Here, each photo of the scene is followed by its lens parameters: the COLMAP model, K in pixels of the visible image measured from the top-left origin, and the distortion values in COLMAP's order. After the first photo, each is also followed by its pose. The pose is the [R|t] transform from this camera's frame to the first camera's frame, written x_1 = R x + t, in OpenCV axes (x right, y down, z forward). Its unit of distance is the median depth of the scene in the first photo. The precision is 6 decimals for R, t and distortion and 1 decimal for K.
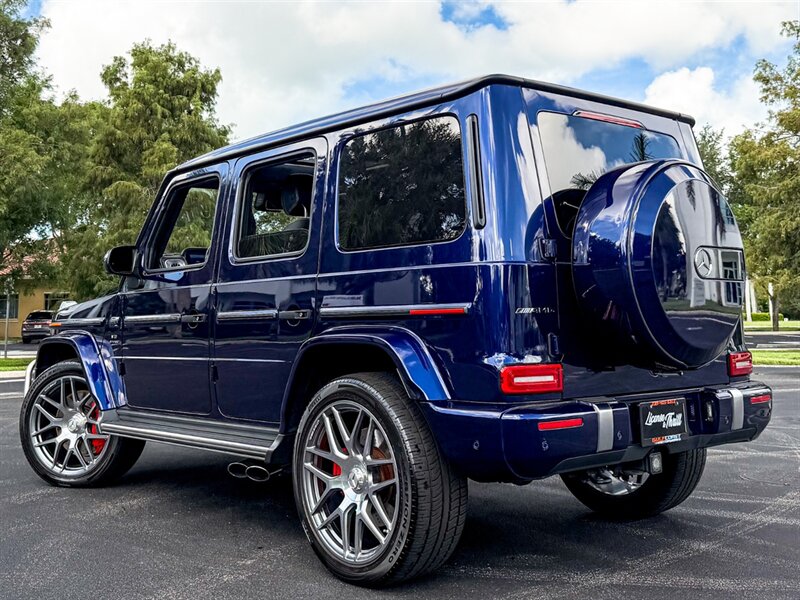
lens RADIAL K [[921.5, 0, 377.9], [0, 921.5, 197.3], [0, 0, 1]] dist [0.203667, -0.437510]
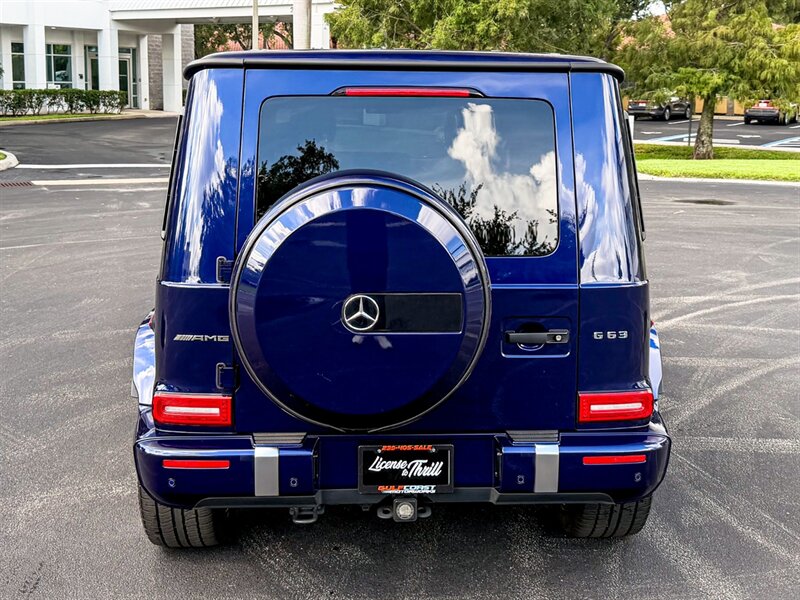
lens RADIAL K [[934.6, 0, 412.6], [0, 934.6, 189.6], [0, 0, 1]] dist [0.203340, -0.512655]
pose [[0.795523, 0.094506, -0.598508, 0.769482], [0.052475, 0.973305, 0.223436, -0.189181], [0.603647, -0.209155, 0.769328, 0.389320]]
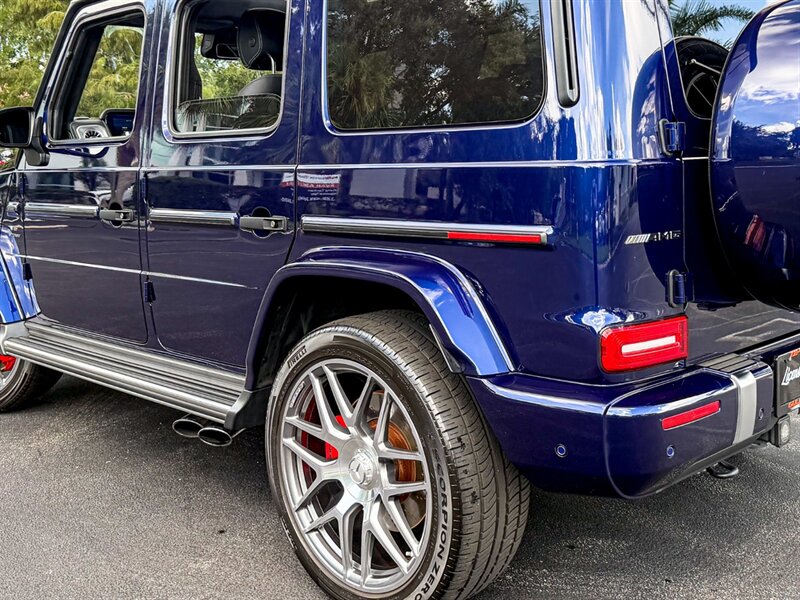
lens RADIAL K [[914.9, 0, 421.3], [0, 914.9, 201.6], [0, 0, 1]] dist [0.185046, -0.411445]
pose [[0.996005, -0.007125, 0.089013, -0.036929], [-0.008972, 0.983783, 0.179141, -0.010541], [-0.088845, -0.179224, 0.979788, 0.356920]]
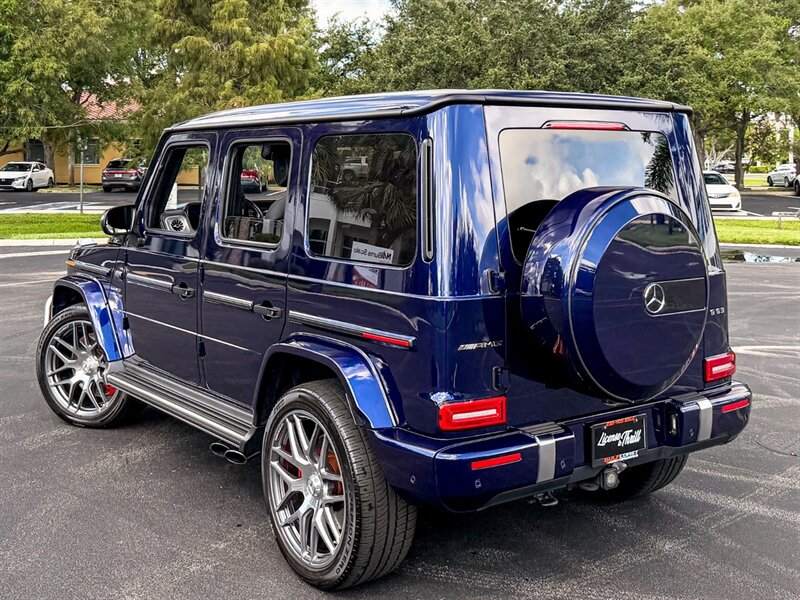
lens RADIAL K [[980.2, 0, 417.8], [0, 980.2, 167.9], [0, 0, 1]] dist [0.258904, -0.659179]
pose [[0.997956, 0.018579, -0.061142, 0.144450], [-0.010023, 0.990468, 0.137375, -0.187399], [0.063111, -0.136481, 0.988630, -0.028243]]
